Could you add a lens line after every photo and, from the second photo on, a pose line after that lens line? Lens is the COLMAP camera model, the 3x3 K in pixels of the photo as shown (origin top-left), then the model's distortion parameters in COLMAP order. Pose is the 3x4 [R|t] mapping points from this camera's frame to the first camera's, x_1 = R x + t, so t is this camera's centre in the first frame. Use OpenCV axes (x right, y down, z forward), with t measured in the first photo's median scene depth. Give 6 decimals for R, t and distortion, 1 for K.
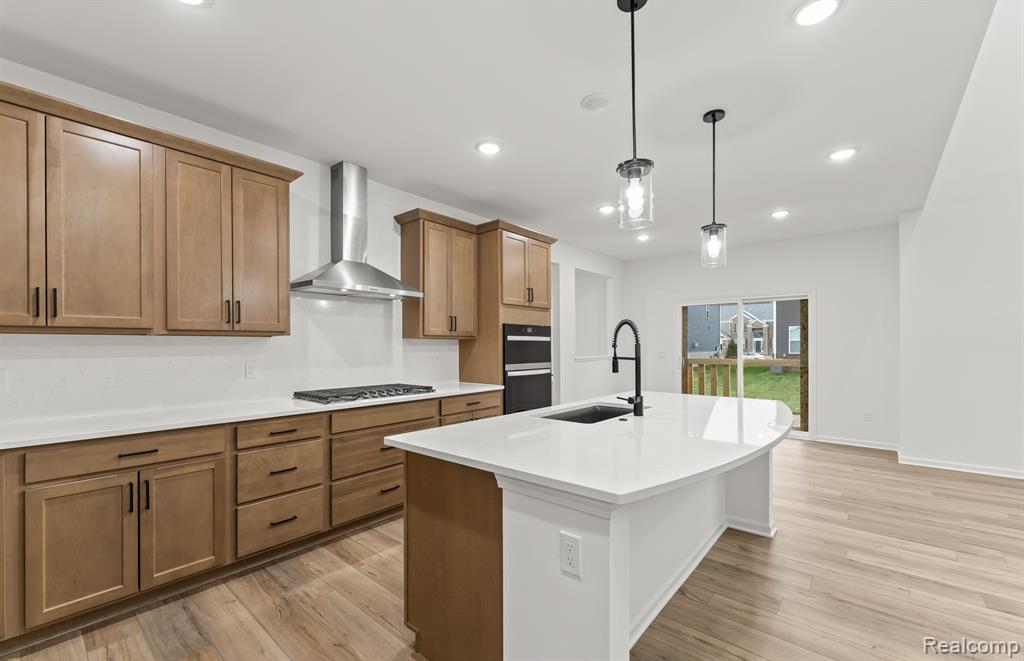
lens RADIAL K [[411.7, 0, 513.8], [0, 411.7, 347.7], [0, 0, 1]] dist [-0.001262, -0.000358]
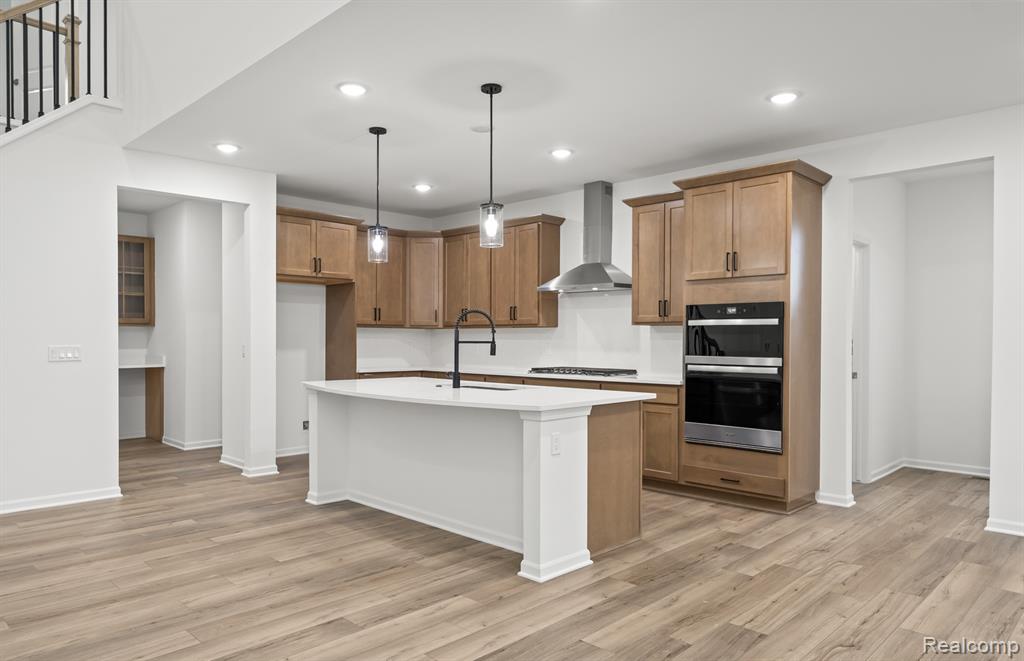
lens RADIAL K [[669.2, 0, 517.7], [0, 669.2, 343.7], [0, 0, 1]] dist [-0.003271, -0.000738]
pose [[-0.048751, 0.010780, -0.998753, 2.011303], [-0.005034, 0.999926, 0.011039, 0.007224], [0.998798, 0.005566, -0.048693, 1.122416]]
